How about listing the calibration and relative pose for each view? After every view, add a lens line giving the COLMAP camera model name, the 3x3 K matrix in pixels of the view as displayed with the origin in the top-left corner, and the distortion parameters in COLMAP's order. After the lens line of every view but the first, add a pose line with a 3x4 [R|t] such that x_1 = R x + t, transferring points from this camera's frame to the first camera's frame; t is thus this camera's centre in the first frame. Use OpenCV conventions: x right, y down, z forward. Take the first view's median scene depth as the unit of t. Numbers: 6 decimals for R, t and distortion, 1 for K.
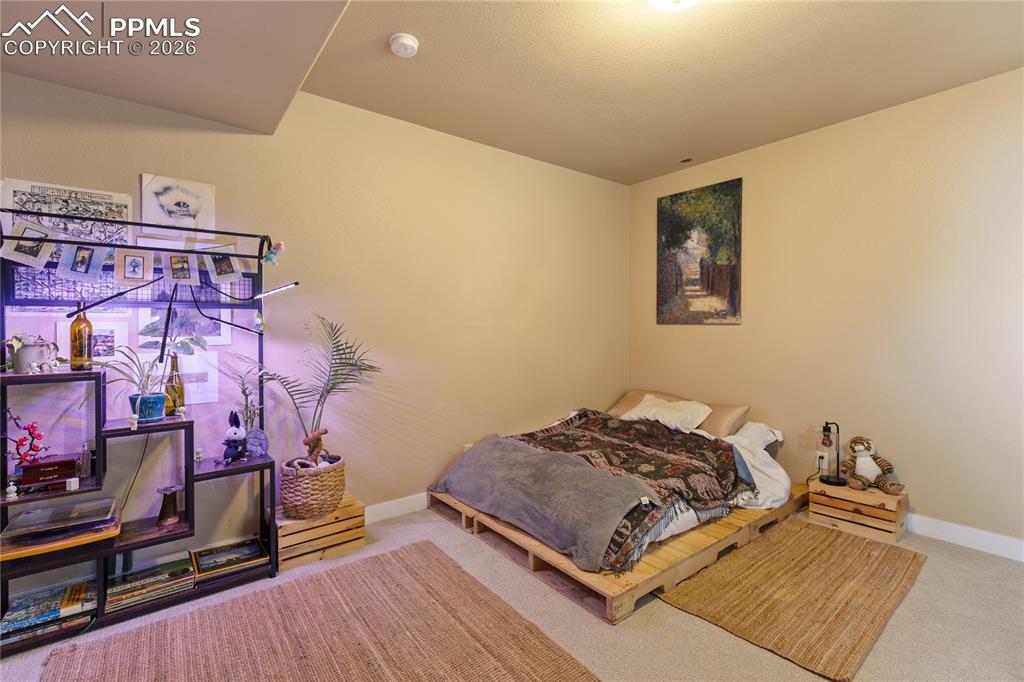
lens RADIAL K [[461.3, 0, 515.1], [0, 461.3, 333.0], [0, 0, 1]] dist [-0.001137, -0.000176]
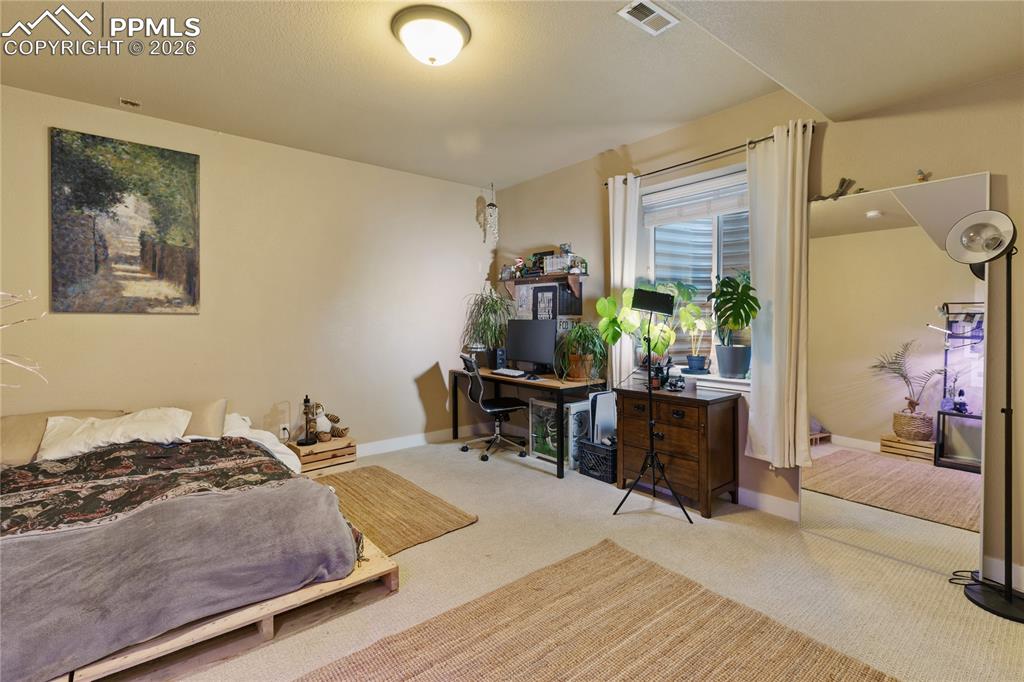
lens RADIAL K [[461.3, 0, 515.1], [0, 461.3, 333.0], [0, 0, 1]] dist [-0.001137, -0.000176]
pose [[-0.017364, -0.033126, 0.999300, -0.427274], [0.012025, 0.999372, 0.033338, -0.004000], [-0.999777, 0.012596, -0.016955, 0.365405]]
